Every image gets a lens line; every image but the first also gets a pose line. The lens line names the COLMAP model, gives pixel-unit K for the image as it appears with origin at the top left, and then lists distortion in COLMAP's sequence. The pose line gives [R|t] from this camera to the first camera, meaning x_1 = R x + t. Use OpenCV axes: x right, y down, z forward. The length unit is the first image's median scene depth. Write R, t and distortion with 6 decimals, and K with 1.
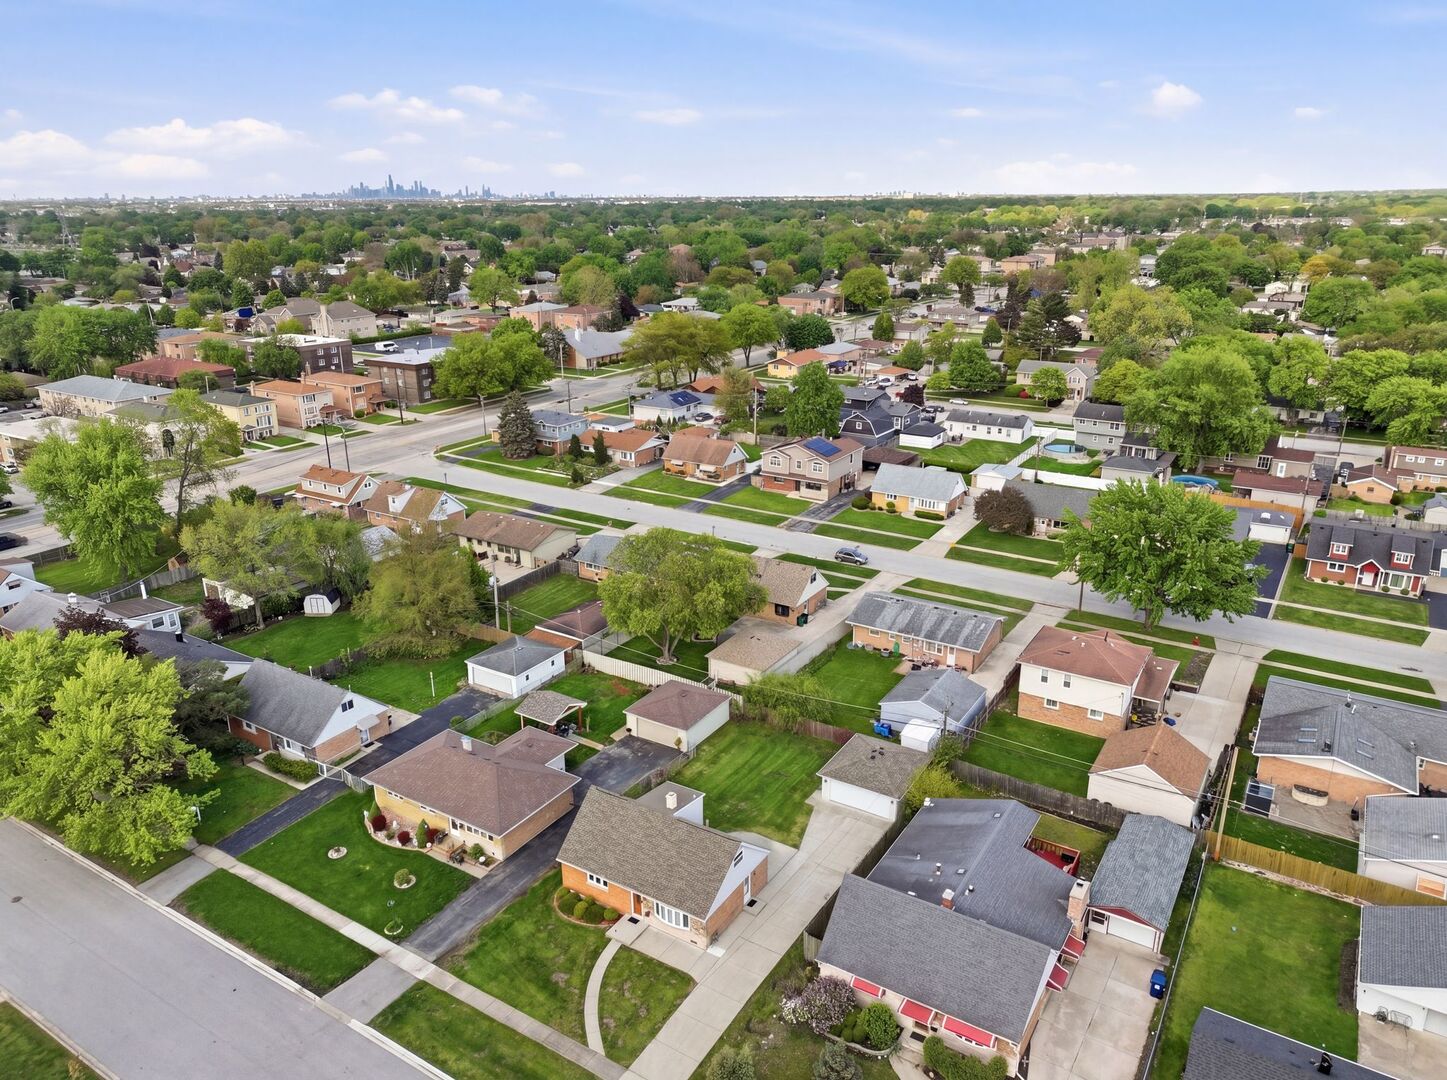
lens RADIAL K [[1020.0, 0, 727.5], [0, 1020.0, 541.3], [0, 0, 1]] dist [-0.002113, 0.005846]
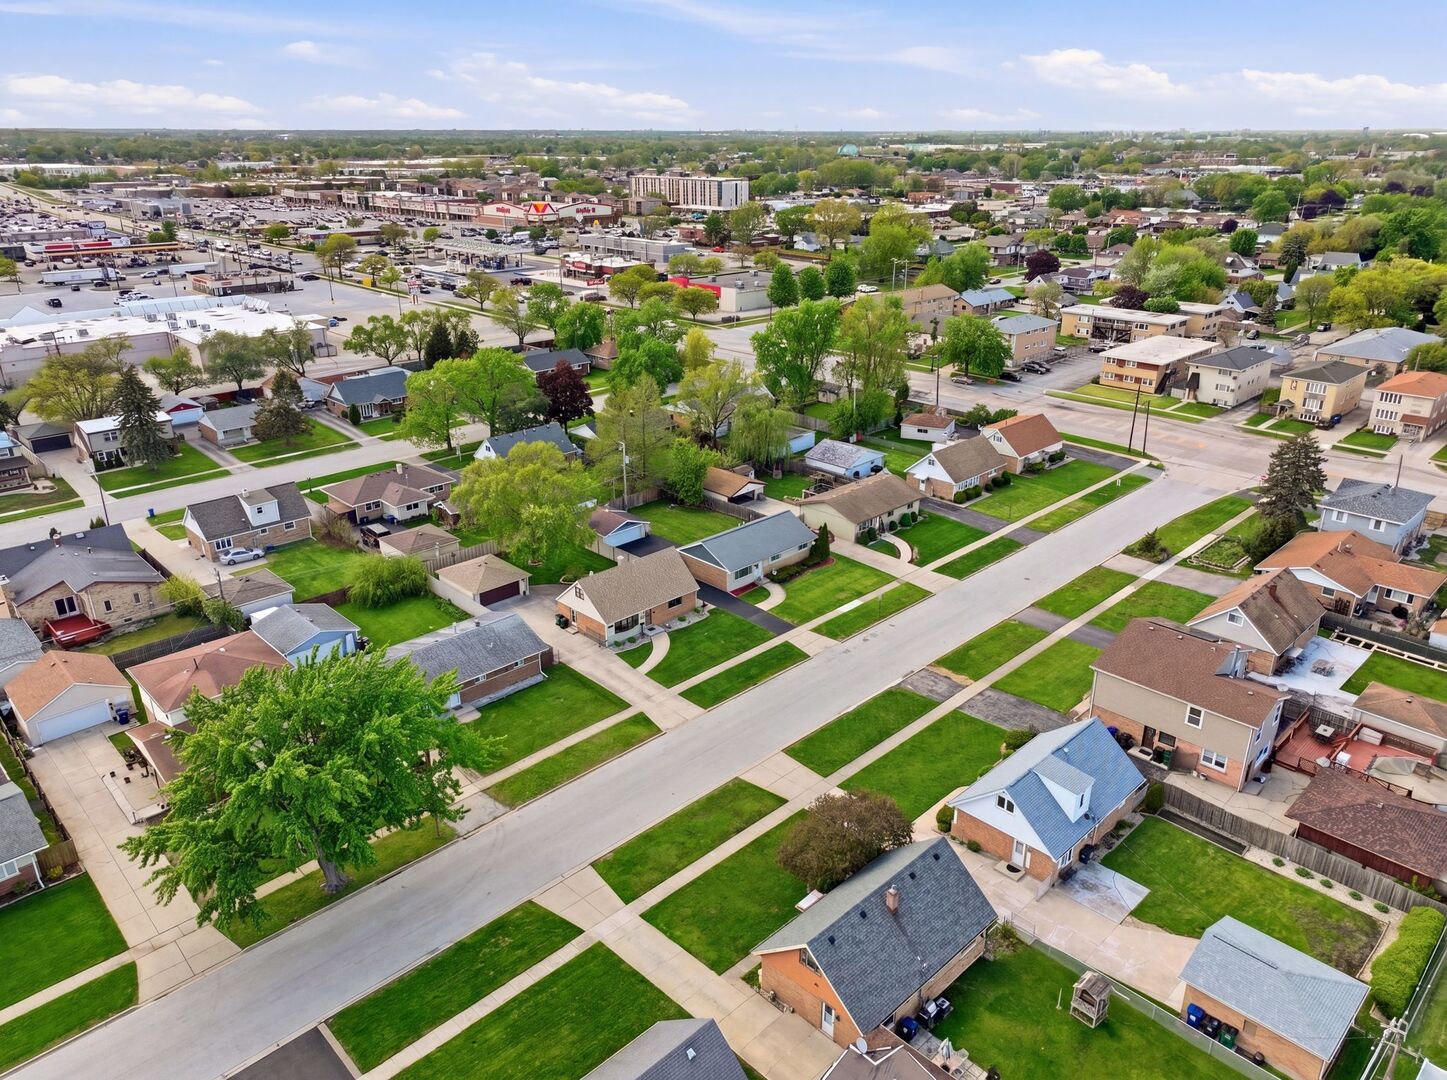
lens RADIAL K [[1020.0, 0, 727.5], [0, 1020.0, 541.3], [0, 0, 1]] dist [-0.002113, 0.005846]
pose [[-0.238088, 0.369379, -0.898261, 0.599064], [-0.311516, 0.846952, 0.430848, -0.302868], [0.919930, 0.382403, -0.086582, 0.864443]]
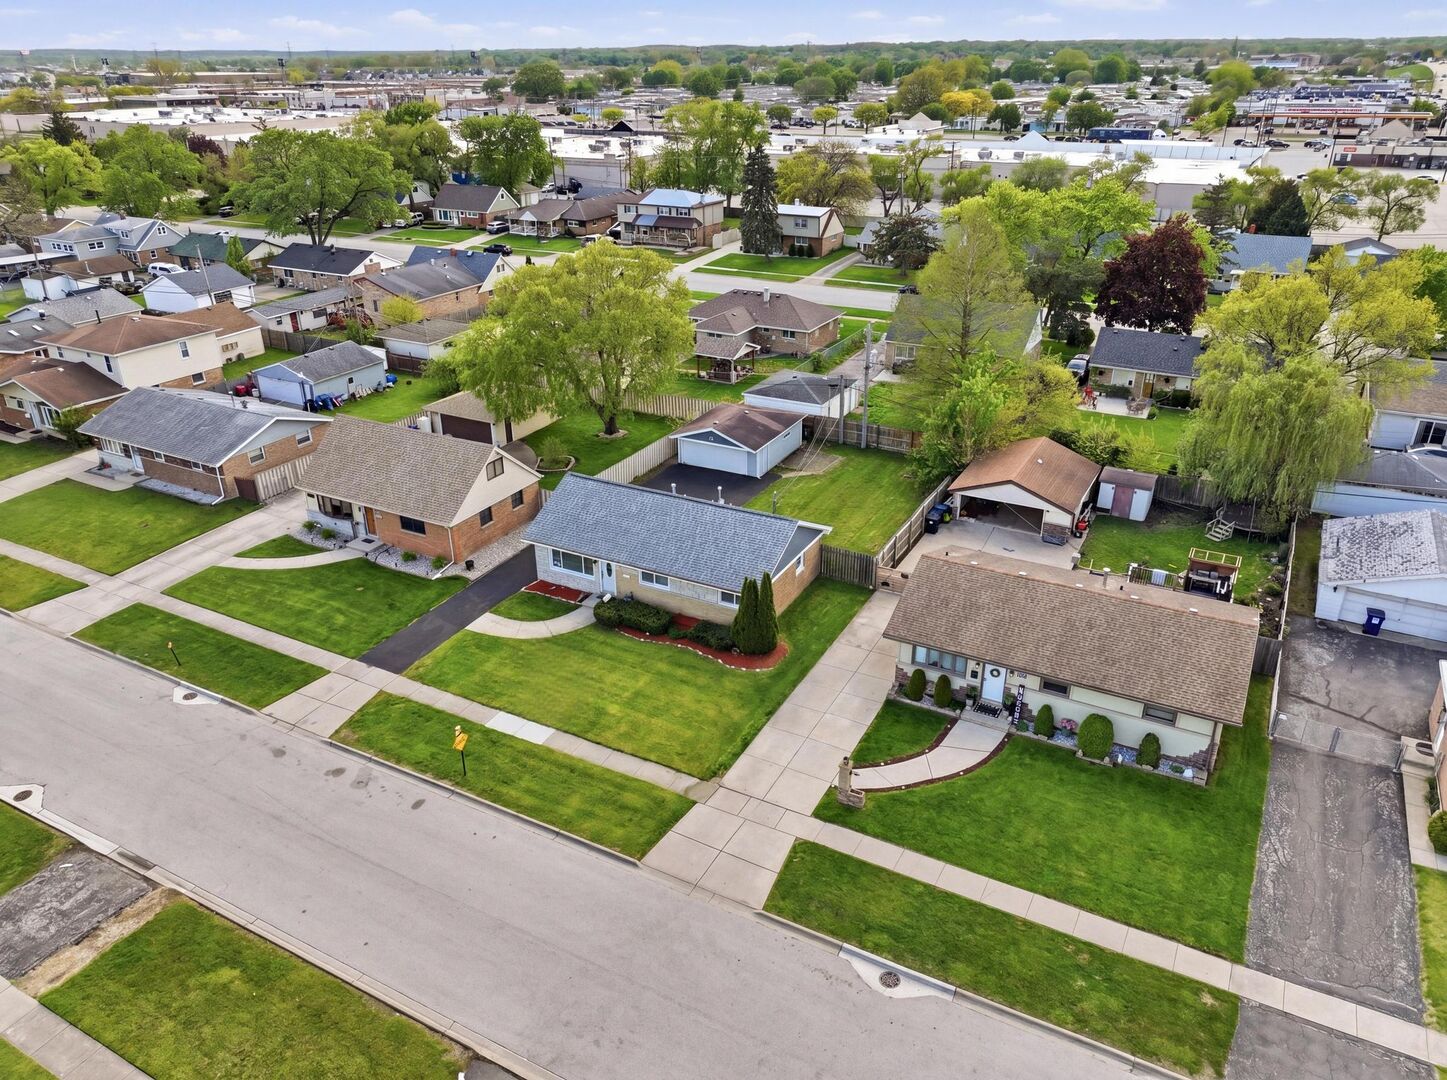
lens RADIAL K [[1020.0, 0, 727.5], [0, 1020.0, 541.3], [0, 0, 1]] dist [-0.002113, 0.005846]
pose [[-0.998232, 0.036226, -0.047127, -0.069630], [-0.007152, 0.713877, 0.700235, -0.229649], [0.059010, 0.699334, -0.712355, 1.066248]]
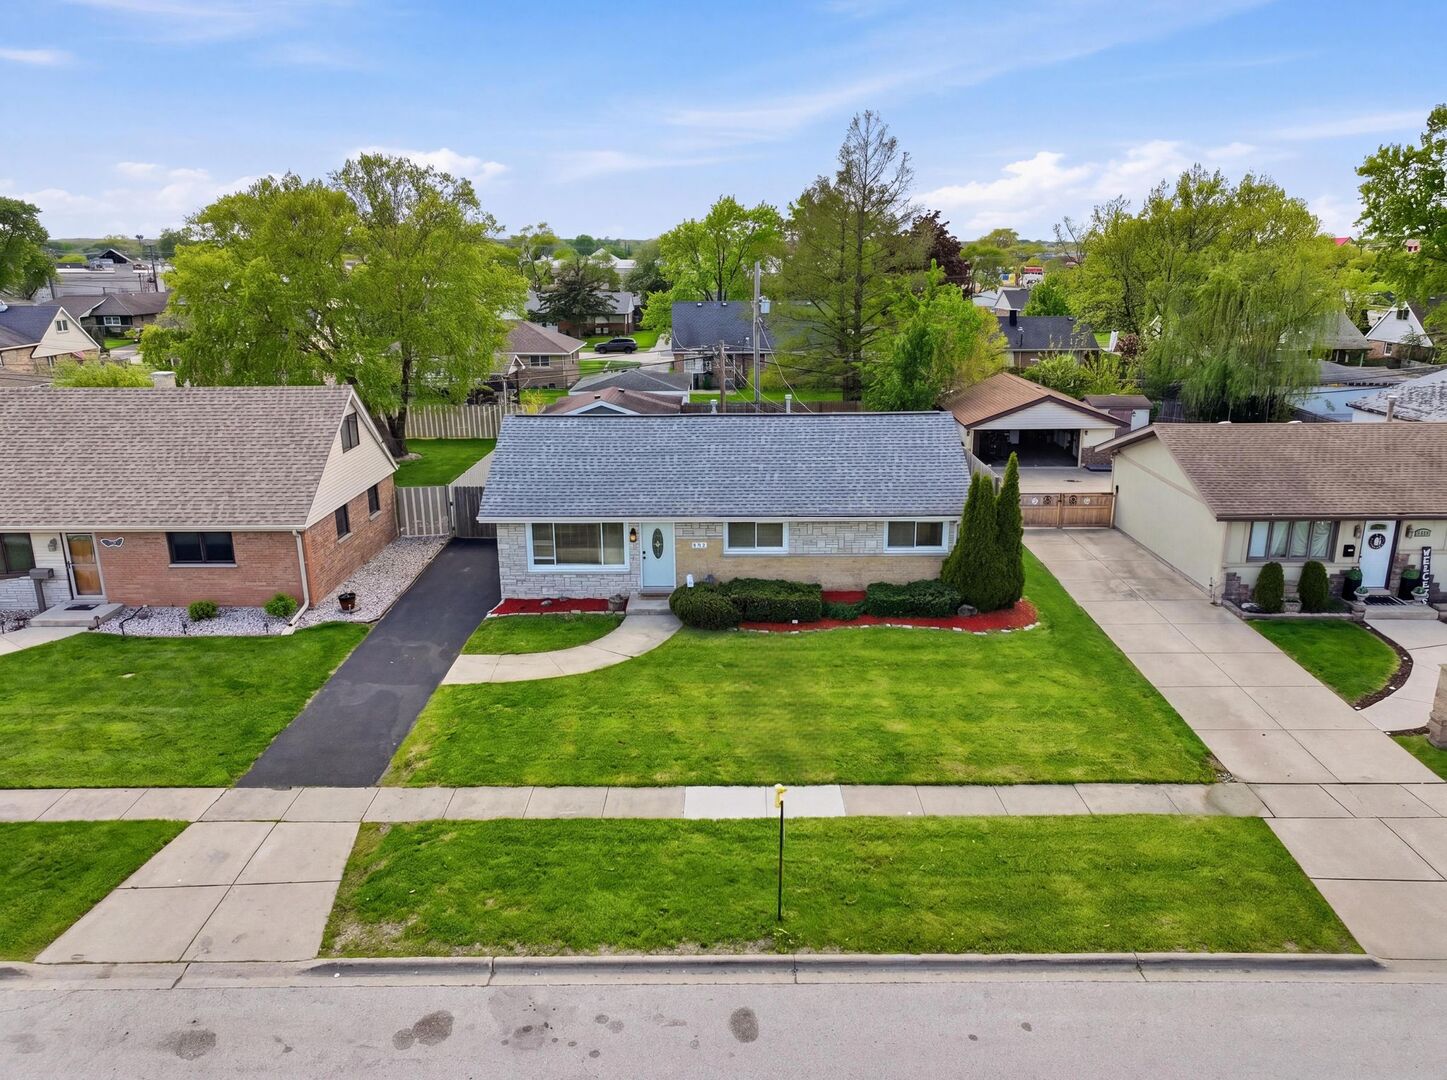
lens RADIAL K [[1020.0, 0, 727.5], [0, 1020.0, 541.3], [0, 0, 1]] dist [-0.002113, 0.005846]
pose [[-0.853073, 0.153520, -0.498696, 0.037645], [-0.159067, 0.833733, 0.528760, -0.087427], [0.496955, 0.530397, -0.686815, 0.964984]]
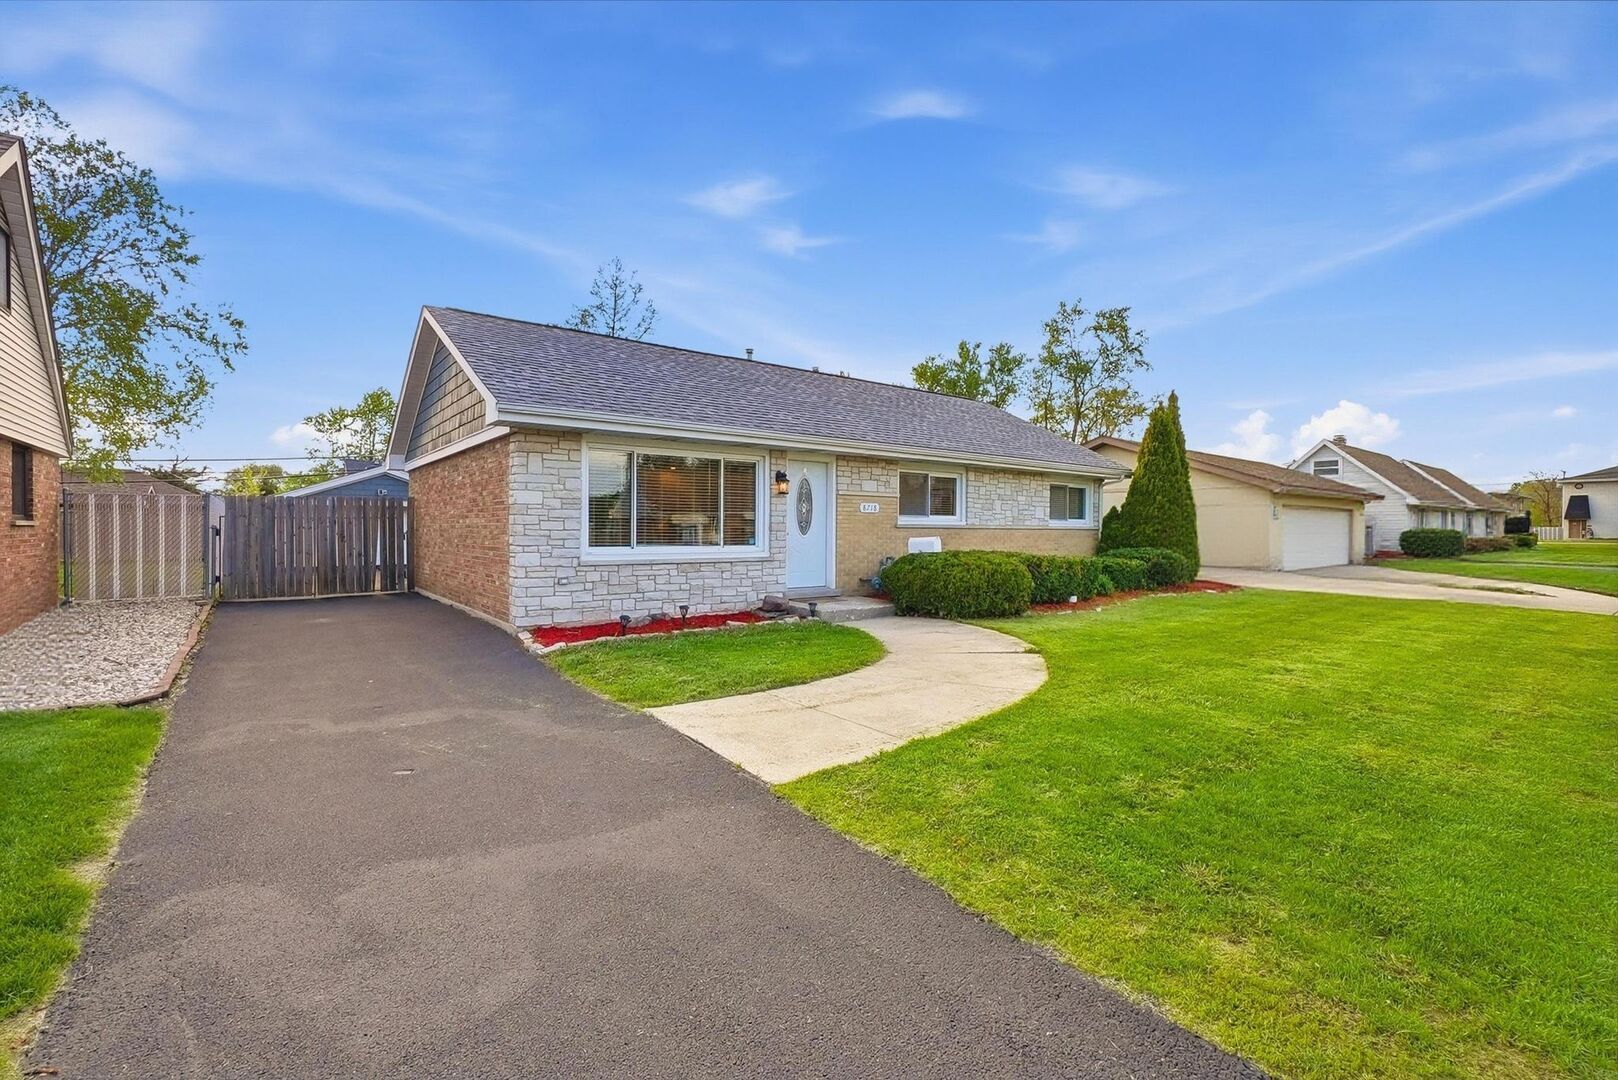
lens RADIAL K [[721.5, 0, 805.7], [0, 721.5, 530.4], [0, 0, 1]] dist [-0.015147, -0.000002]
pose [[-0.362926, 0.011805, -0.931743, 0.023429], [-0.297332, 0.946182, 0.127802, 0.008695], [0.883107, 0.323420, -0.339884, 0.853943]]
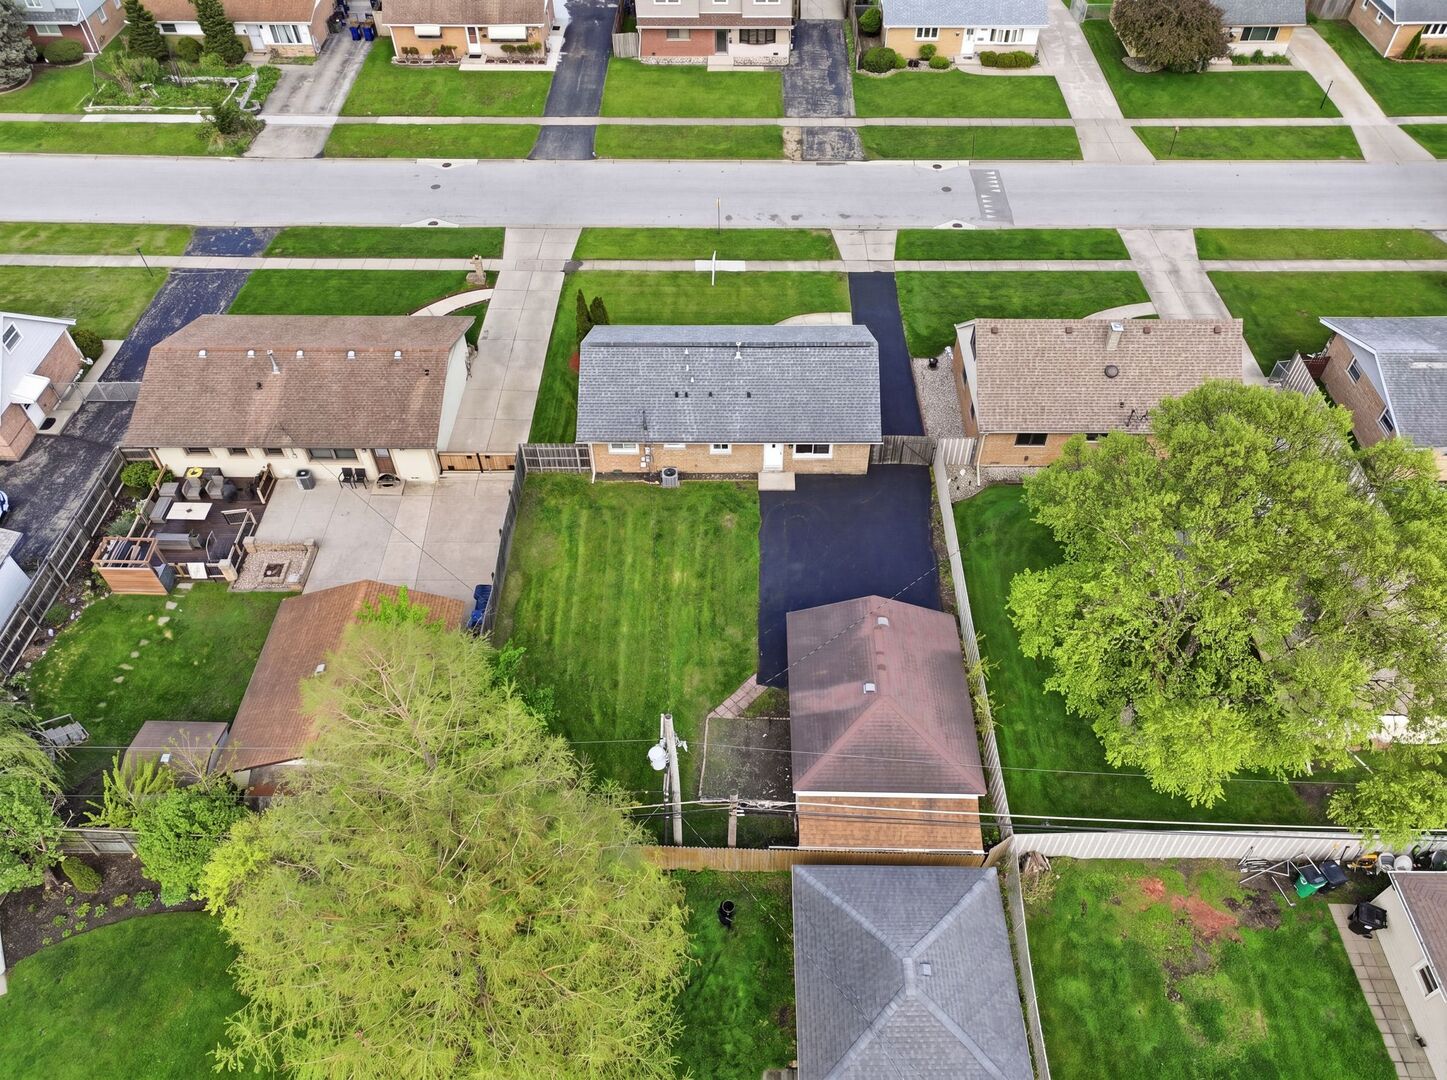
lens RADIAL K [[1020.0, 0, 727.5], [0, 1020.0, 541.3], [0, 0, 1]] dist [-0.002113, 0.005846]
pose [[0.856673, -0.385022, 0.343322, -0.200000], [0.168662, 0.838006, 0.518940, -0.111533], [-0.487509, -0.386656, 0.782836, 0.542572]]
